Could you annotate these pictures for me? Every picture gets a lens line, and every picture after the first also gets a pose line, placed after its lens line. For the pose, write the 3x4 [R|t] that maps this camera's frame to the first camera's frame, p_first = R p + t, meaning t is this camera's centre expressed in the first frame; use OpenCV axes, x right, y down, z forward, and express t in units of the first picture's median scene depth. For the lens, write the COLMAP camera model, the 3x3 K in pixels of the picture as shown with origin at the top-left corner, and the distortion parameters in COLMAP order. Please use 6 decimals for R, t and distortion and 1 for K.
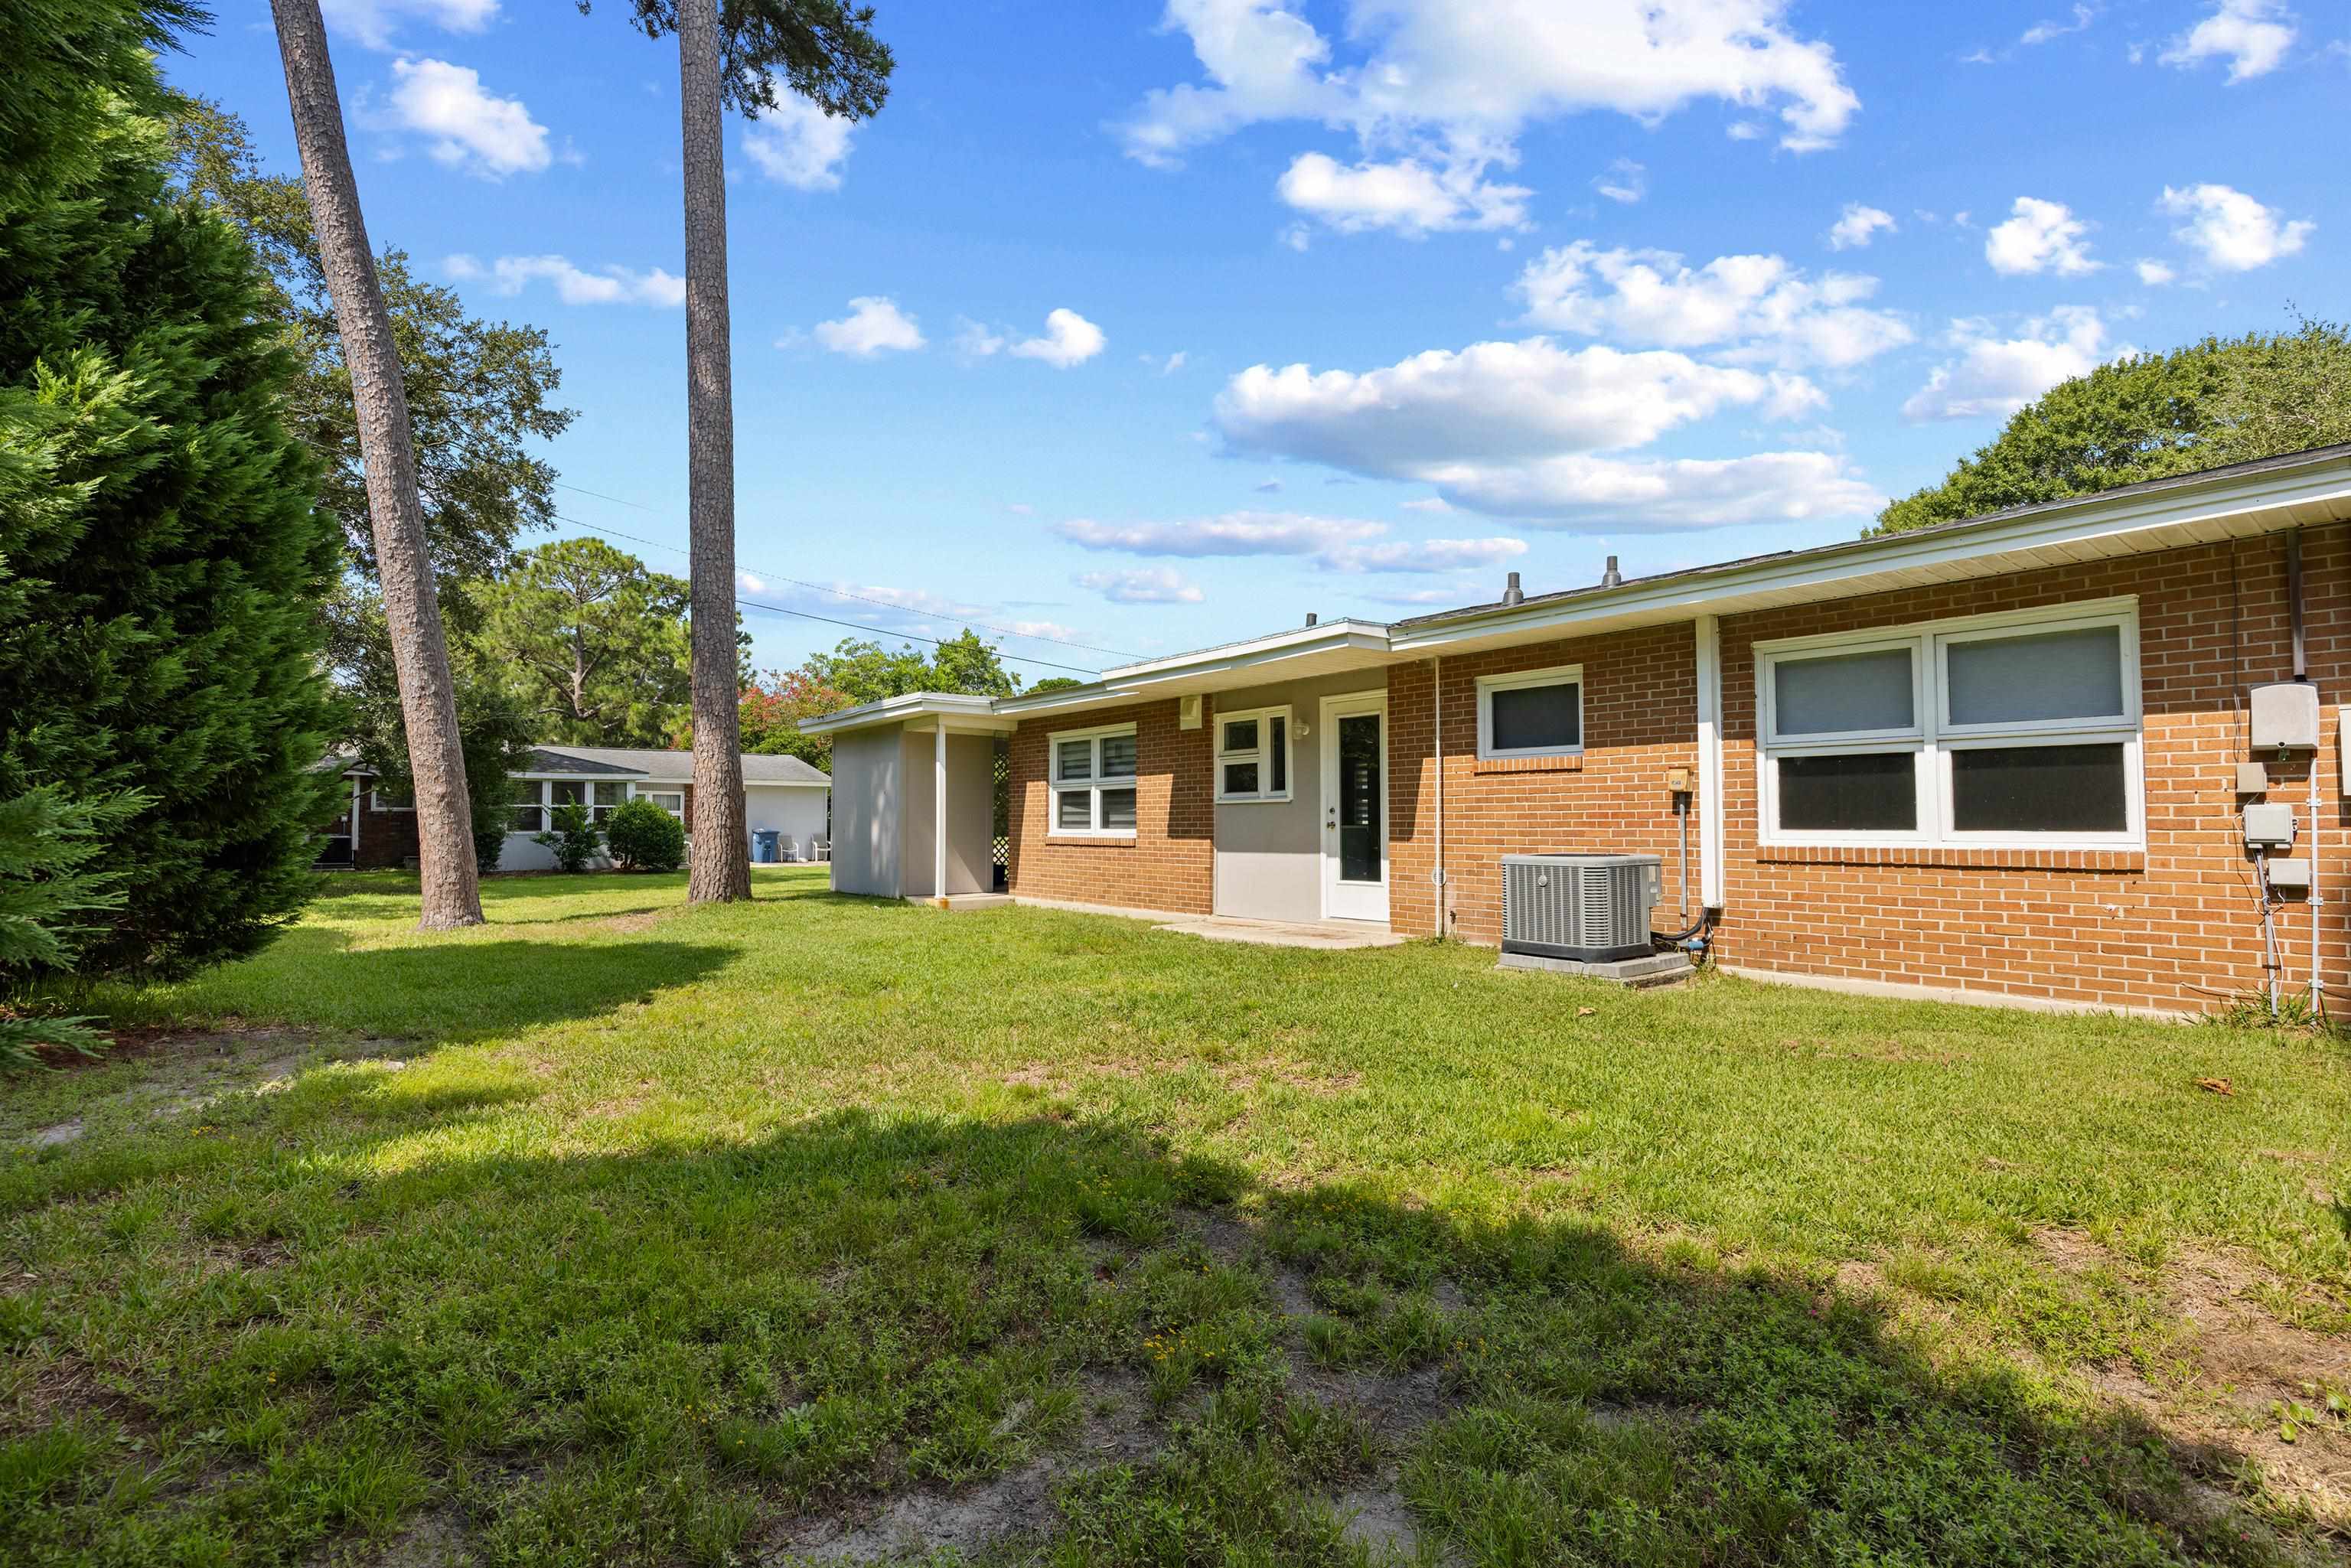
lens RADIAL K [[1108.3, 0, 1174.5], [0, 1108.3, 793.4], [0, 0, 1]] dist [-0.013972, 0.000702]
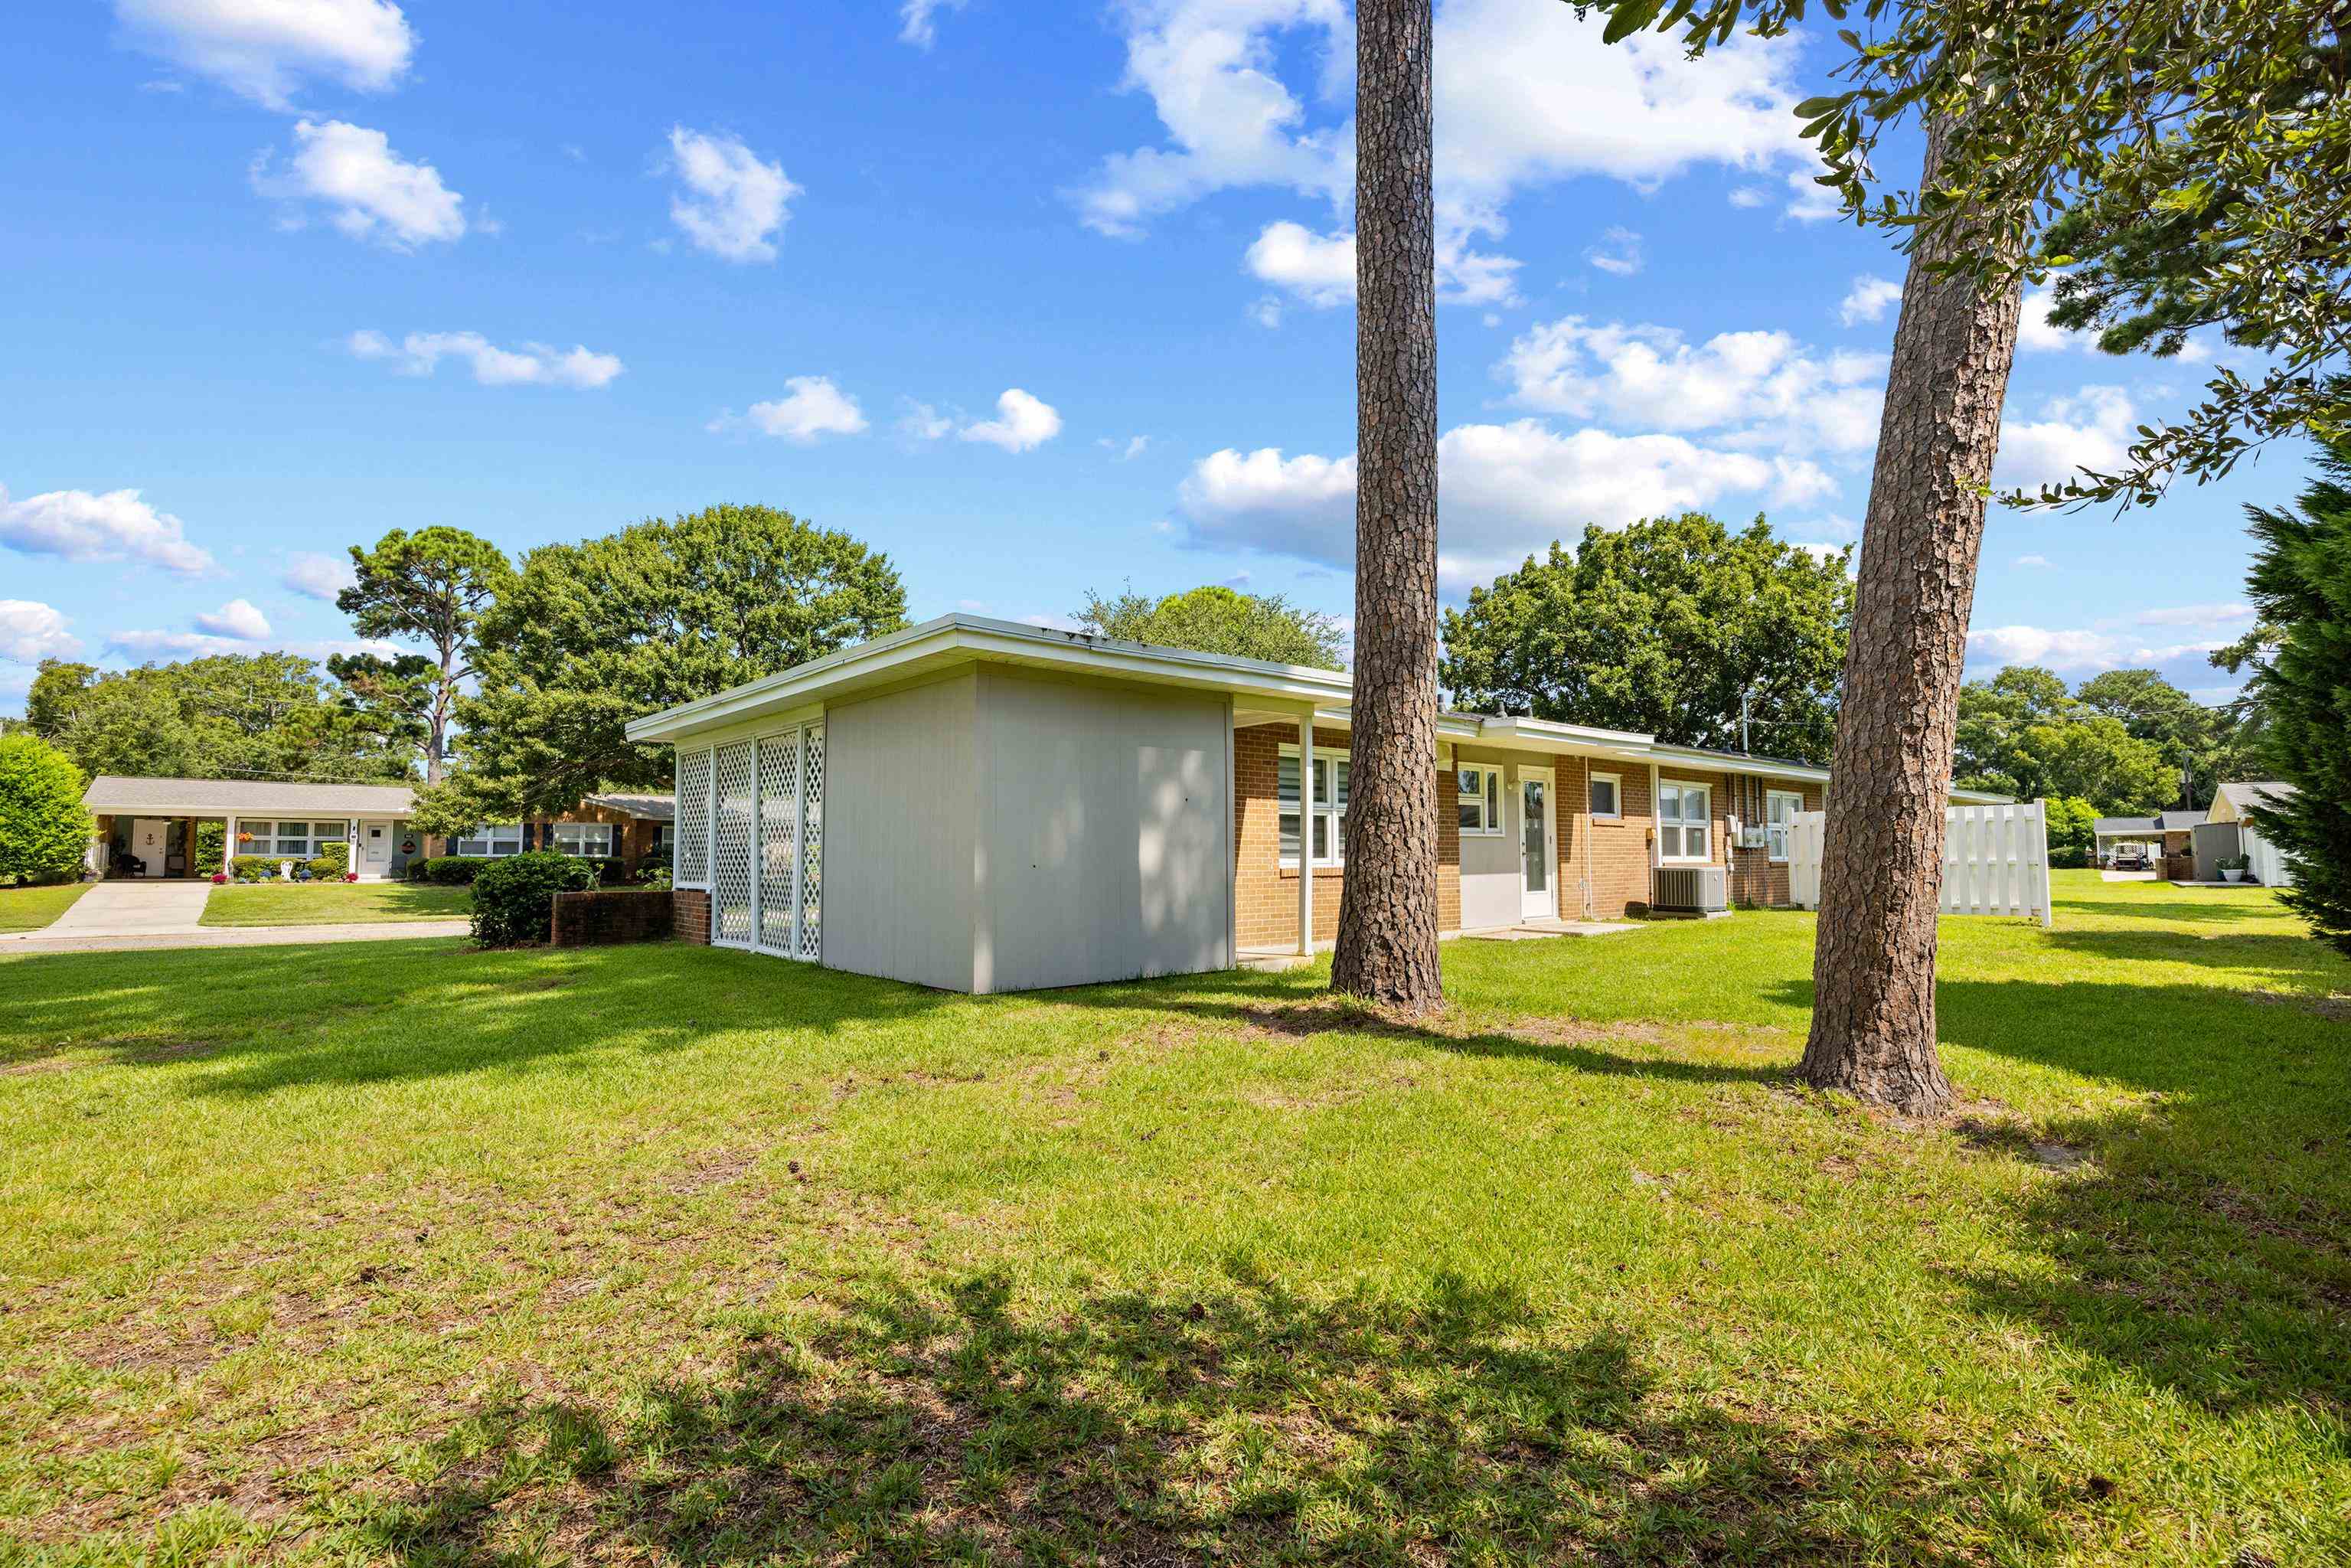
lens RADIAL K [[1108.4, 0, 1174.5], [0, 1108.4, 793.4], [0, 0, 1]] dist [-0.013972, 0.000702]
pose [[-0.057695, 0.058147, 0.996639, -1.491096], [-0.024602, 0.997916, -0.059646, 0.055175], [-0.998031, -0.027961, -0.056144, 1.781346]]
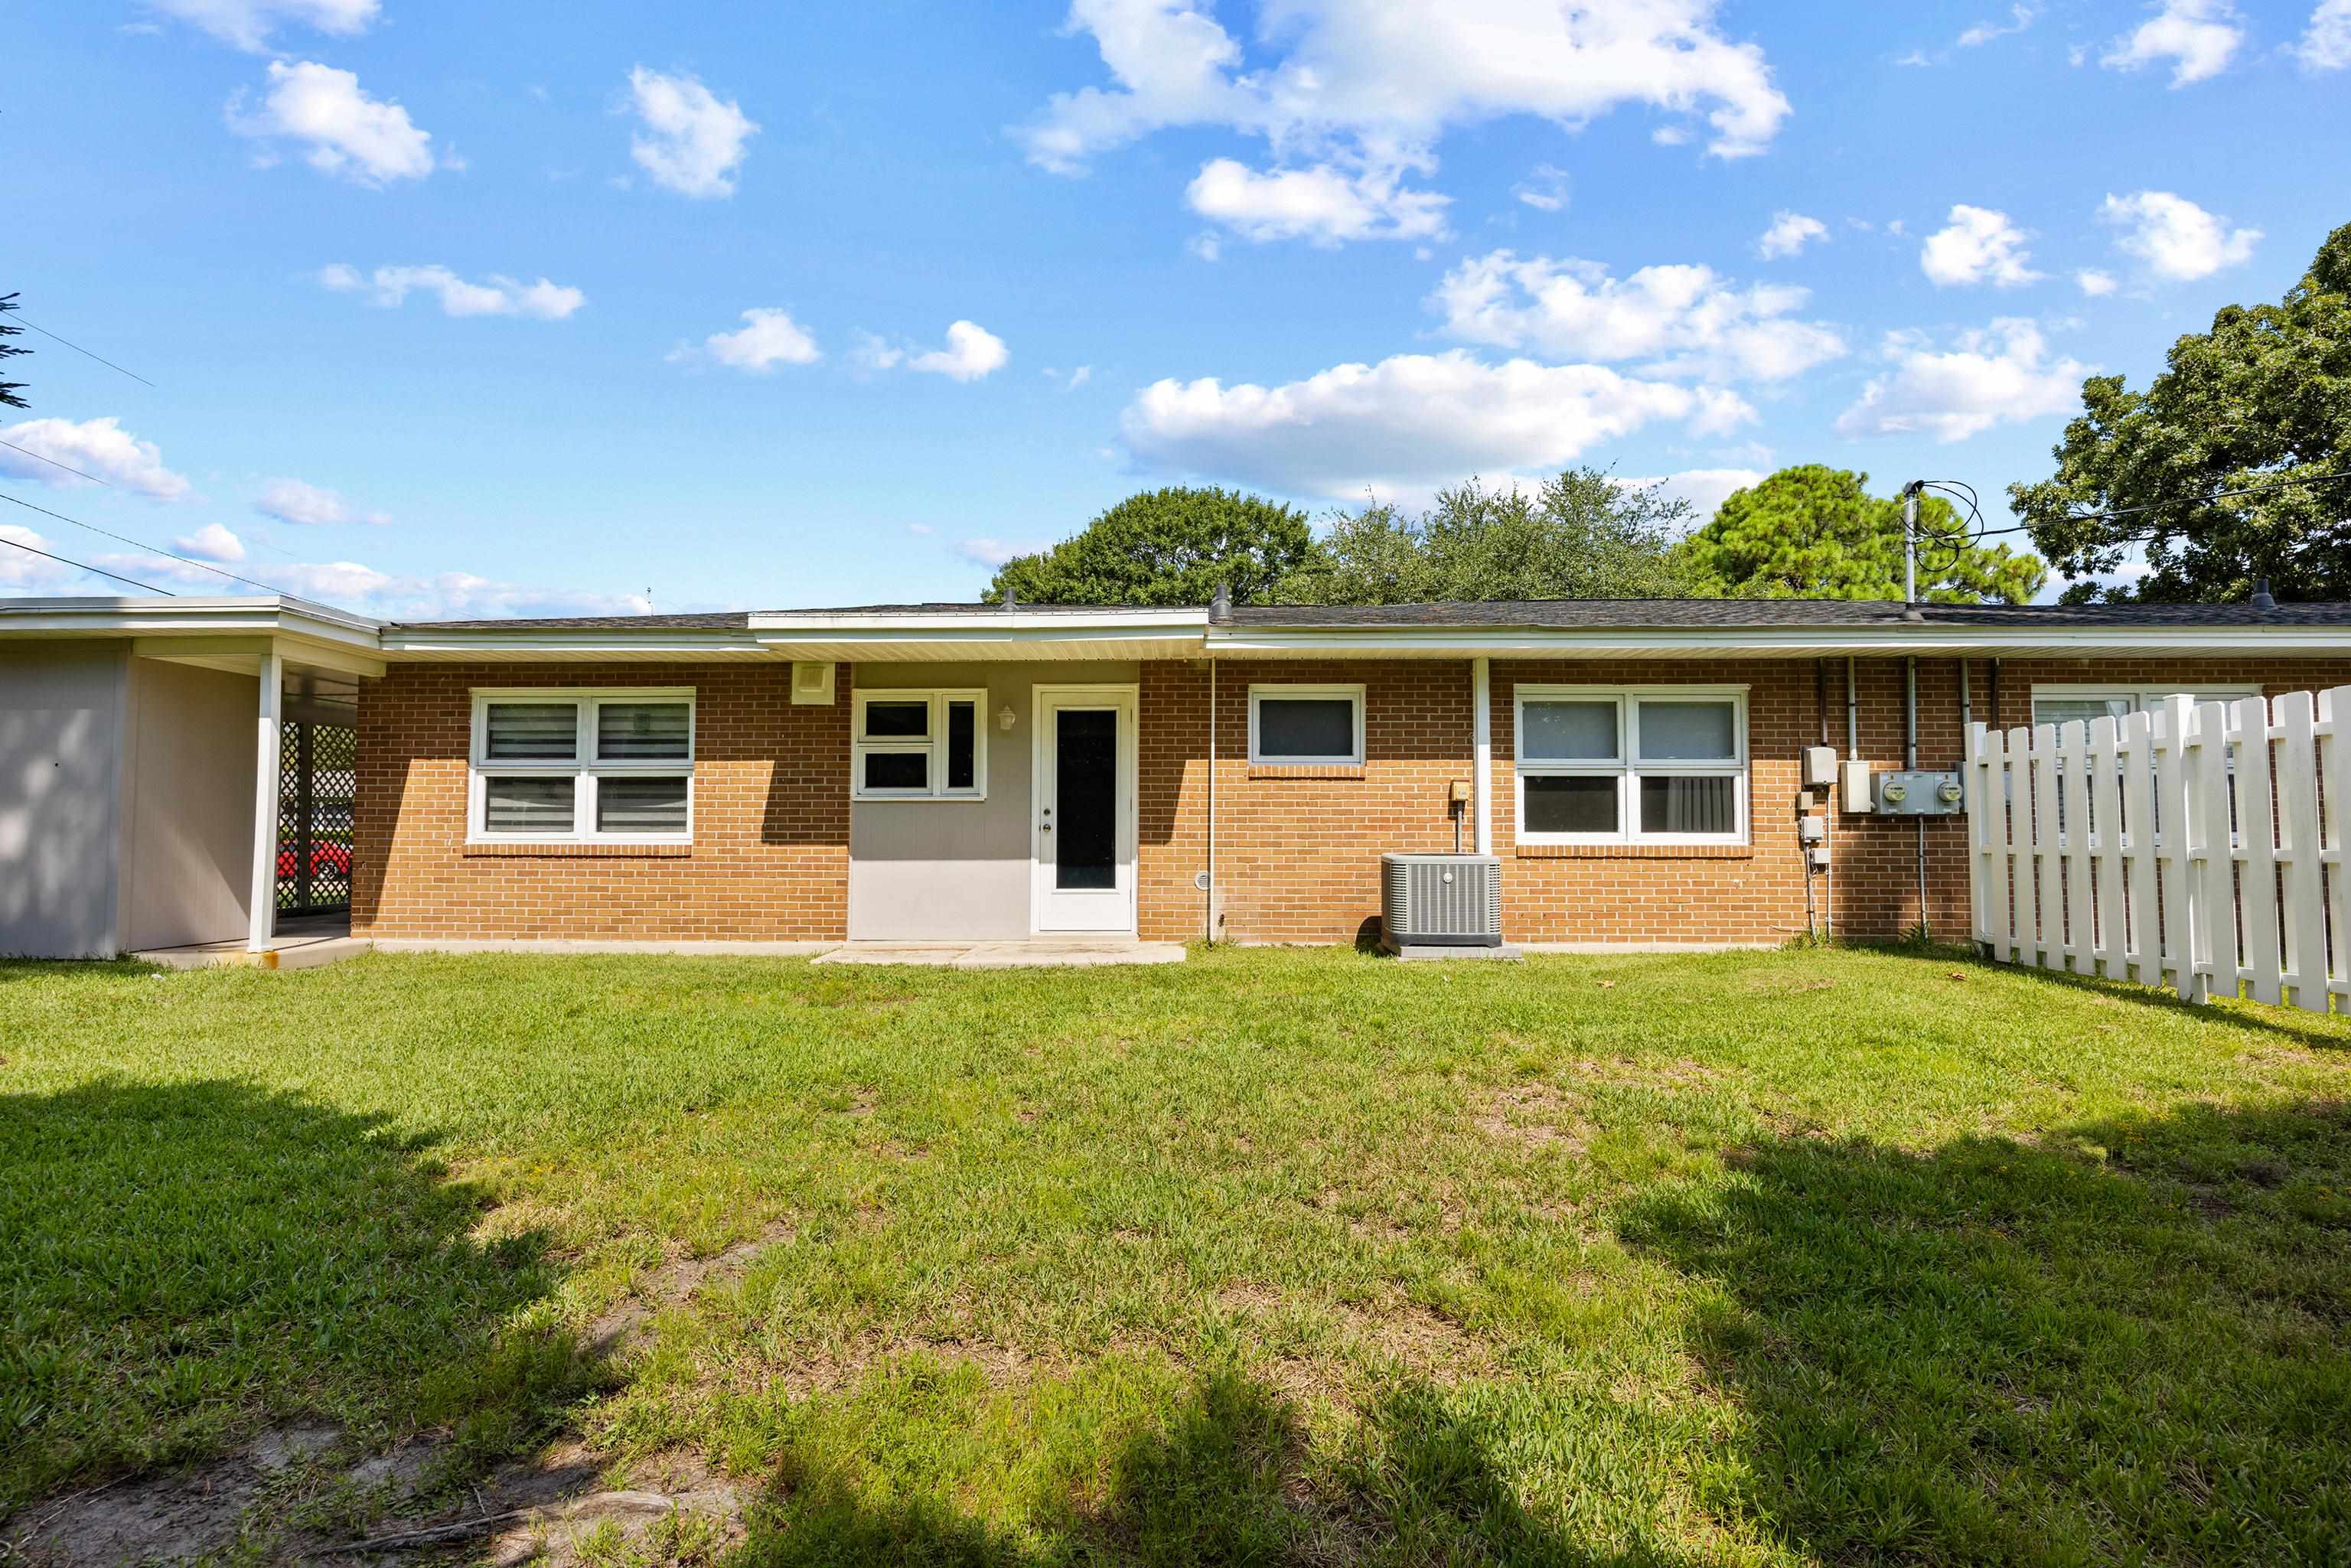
lens RADIAL K [[1108.3, 0, 1174.5], [0, 1108.3, 793.4], [0, 0, 1]] dist [-0.013972, 0.000702]
pose [[0.627477, 0.025439, 0.778219, -0.569774], [-0.023654, 0.999628, -0.013605, 0.012091], [-0.778276, -0.009871, 0.627845, 0.408921]]
